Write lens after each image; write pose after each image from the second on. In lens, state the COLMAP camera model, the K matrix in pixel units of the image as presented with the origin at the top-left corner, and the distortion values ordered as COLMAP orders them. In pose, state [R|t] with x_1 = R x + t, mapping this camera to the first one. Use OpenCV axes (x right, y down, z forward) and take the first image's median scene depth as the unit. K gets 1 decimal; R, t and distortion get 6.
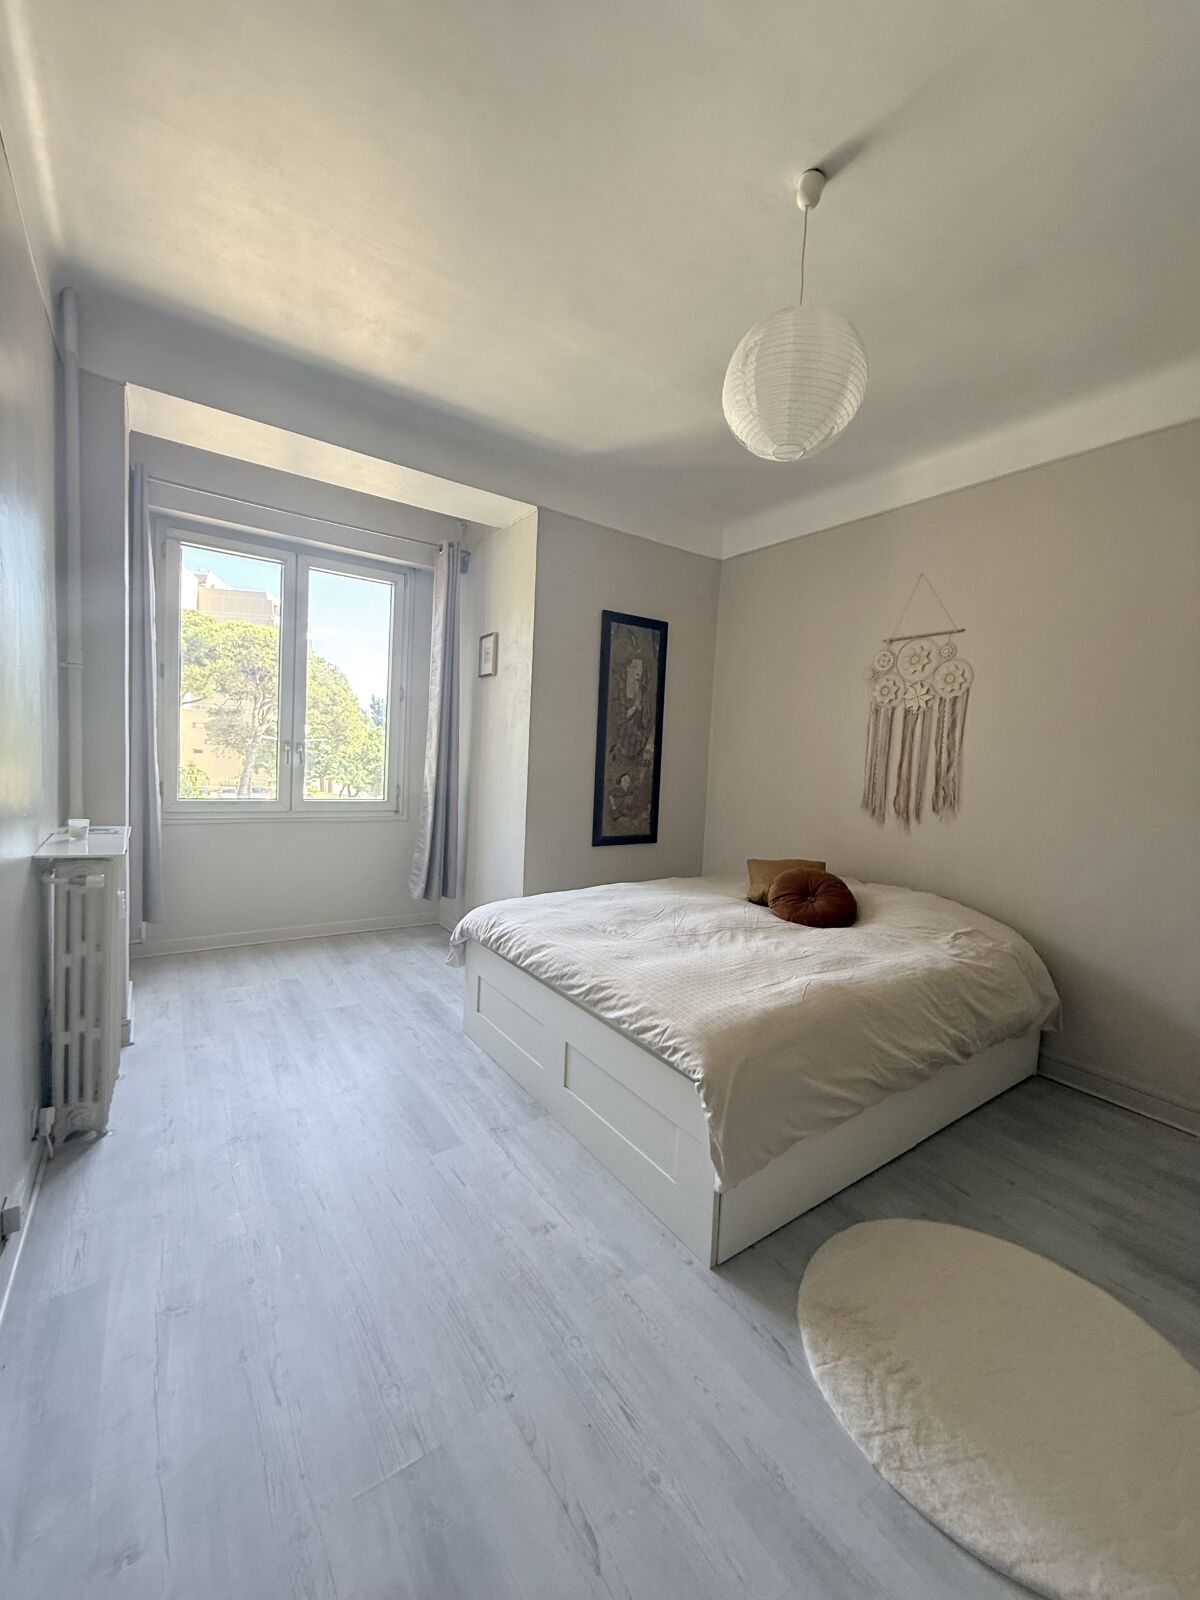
lens RADIAL K [[639.0, 0, 603.8], [0, 639.0, 794.4], [0, 0, 1]] dist [-0.001906, 0.000066]
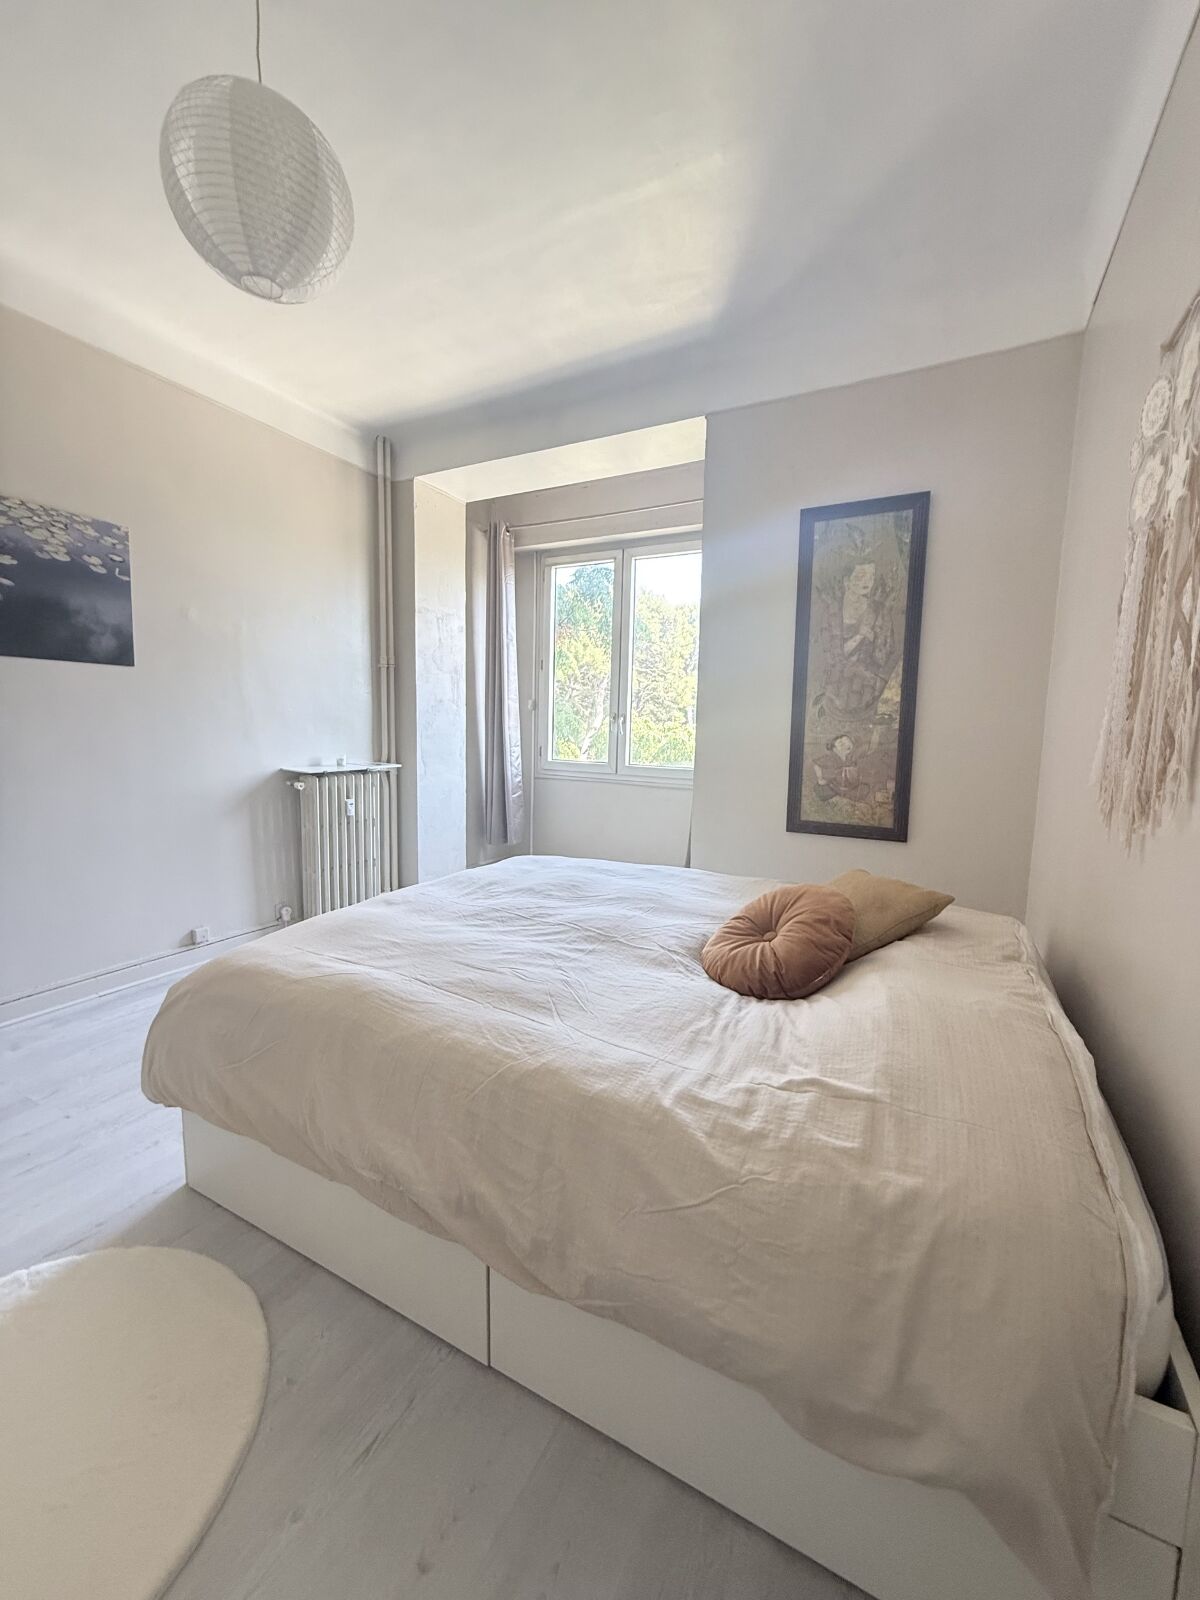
lens RADIAL K [[639.0, 0, 603.8], [0, 639.0, 794.4], [0, 0, 1]] dist [-0.001906, 0.000066]
pose [[0.448635, 0.059498, -0.891732, 0.548619], [-0.058301, 0.997605, 0.037231, 0.022201], [0.891811, 0.035286, 0.451029, 0.459606]]
